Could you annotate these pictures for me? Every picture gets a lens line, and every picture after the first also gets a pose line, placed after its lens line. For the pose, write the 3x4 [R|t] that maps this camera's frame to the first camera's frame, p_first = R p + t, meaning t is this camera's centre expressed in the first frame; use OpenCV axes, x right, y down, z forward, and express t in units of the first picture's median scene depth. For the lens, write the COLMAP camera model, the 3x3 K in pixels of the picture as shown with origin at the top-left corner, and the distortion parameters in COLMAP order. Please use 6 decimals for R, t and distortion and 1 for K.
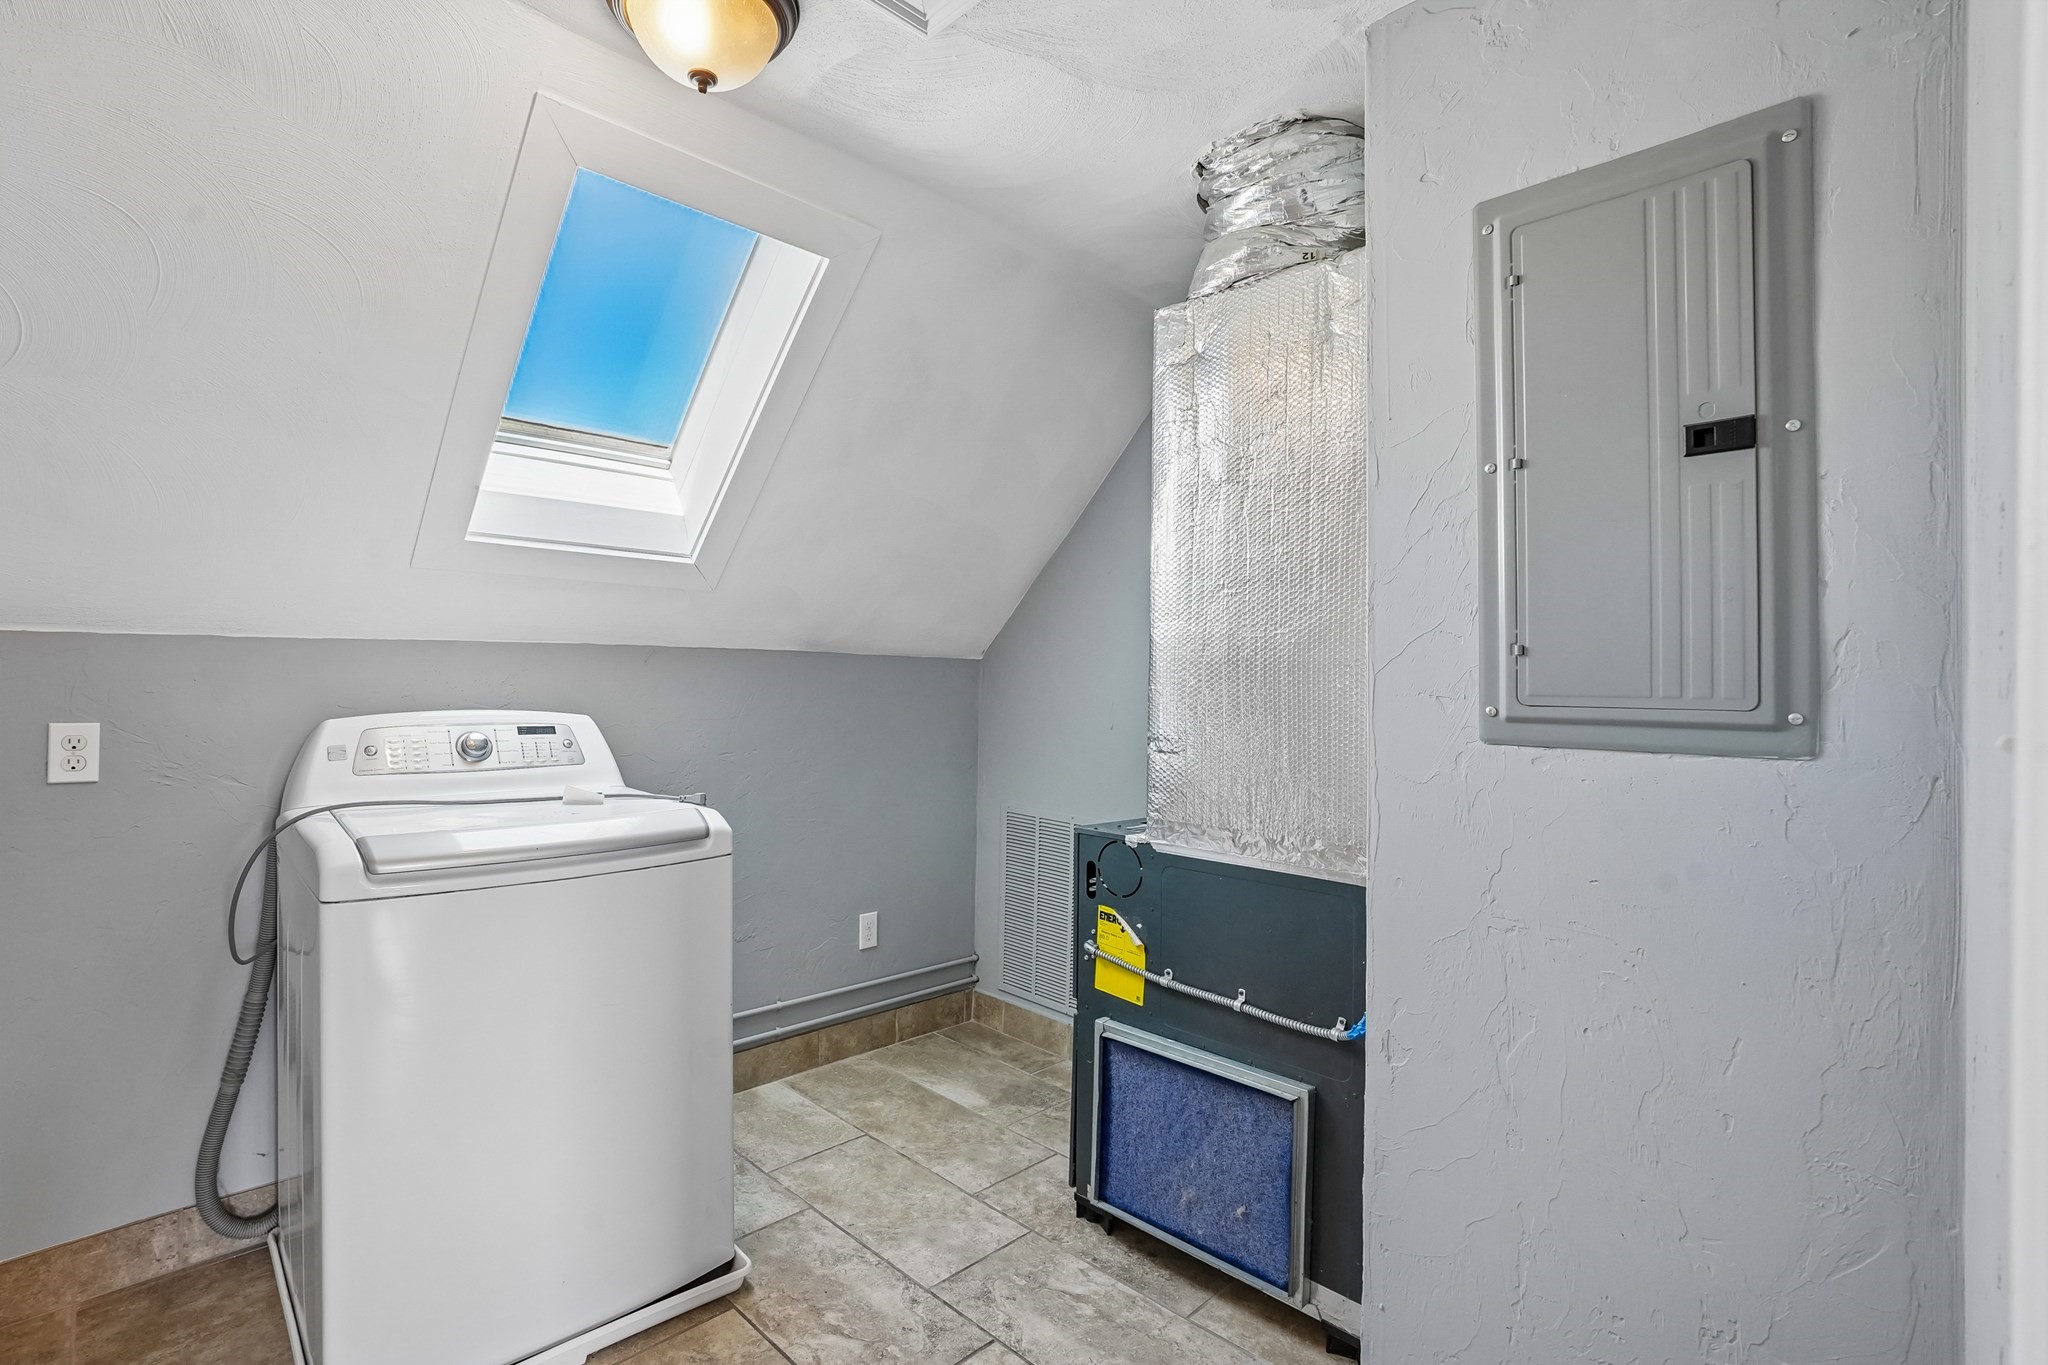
lens RADIAL K [[946.4, 0, 1017.8], [0, 946.4, 676.5], [0, 0, 1]] dist [-0.073284, 0.028413]
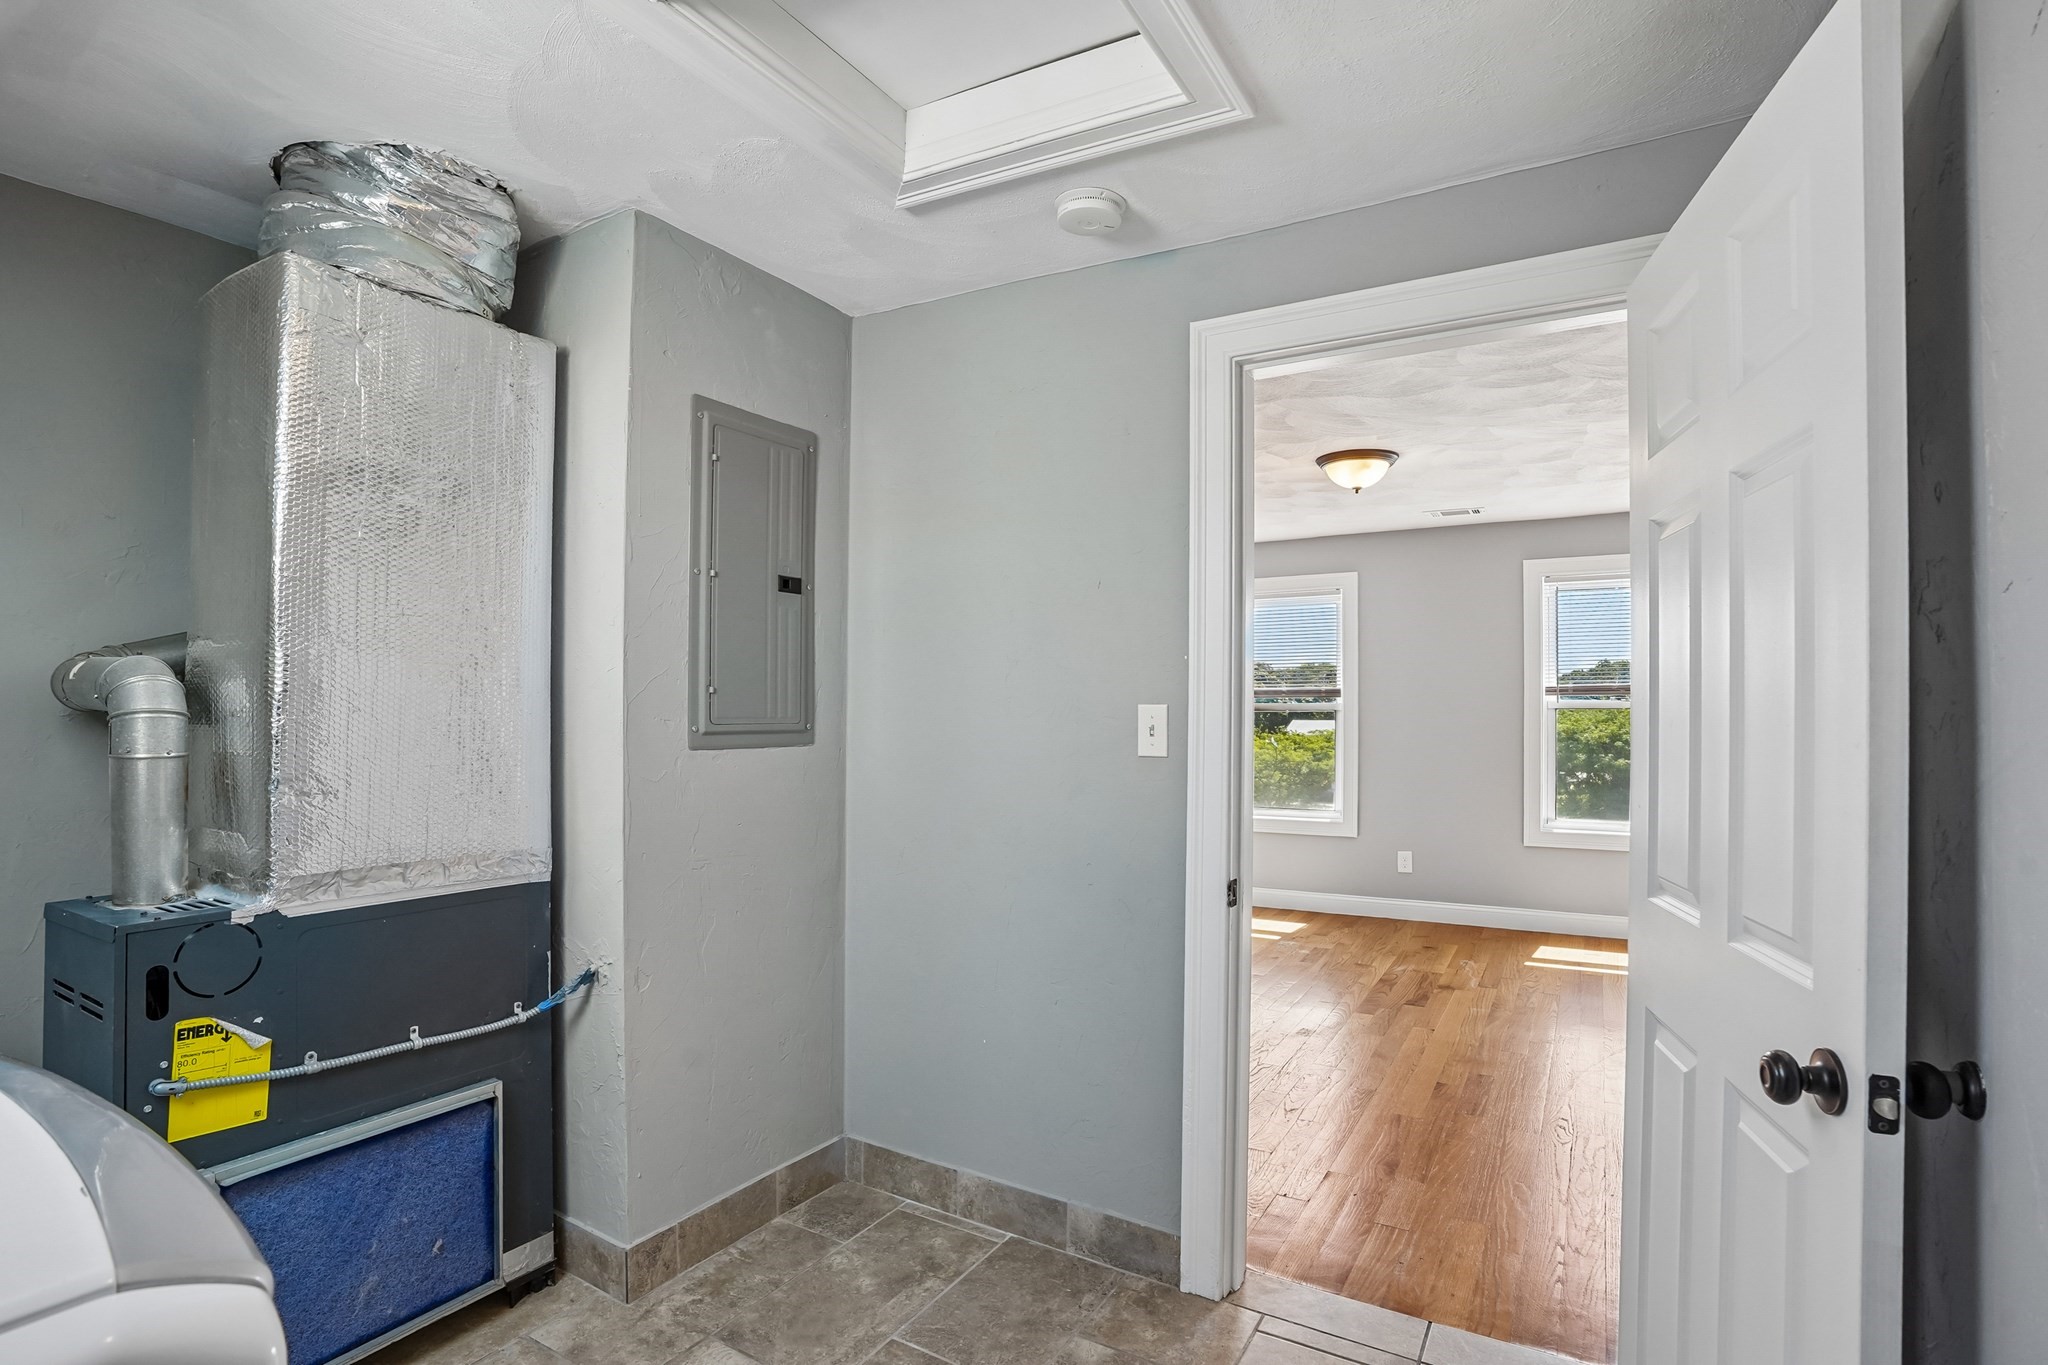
lens RADIAL K [[946.4, 0, 1017.8], [0, 946.4, 676.5], [0, 0, 1]] dist [-0.073284, 0.028413]
pose [[-0.226087, 0.017313, 0.973953, -0.904093], [-0.017421, 0.999610, -0.021813, -0.019867], [-0.973951, -0.021899, -0.225697, 0.666738]]
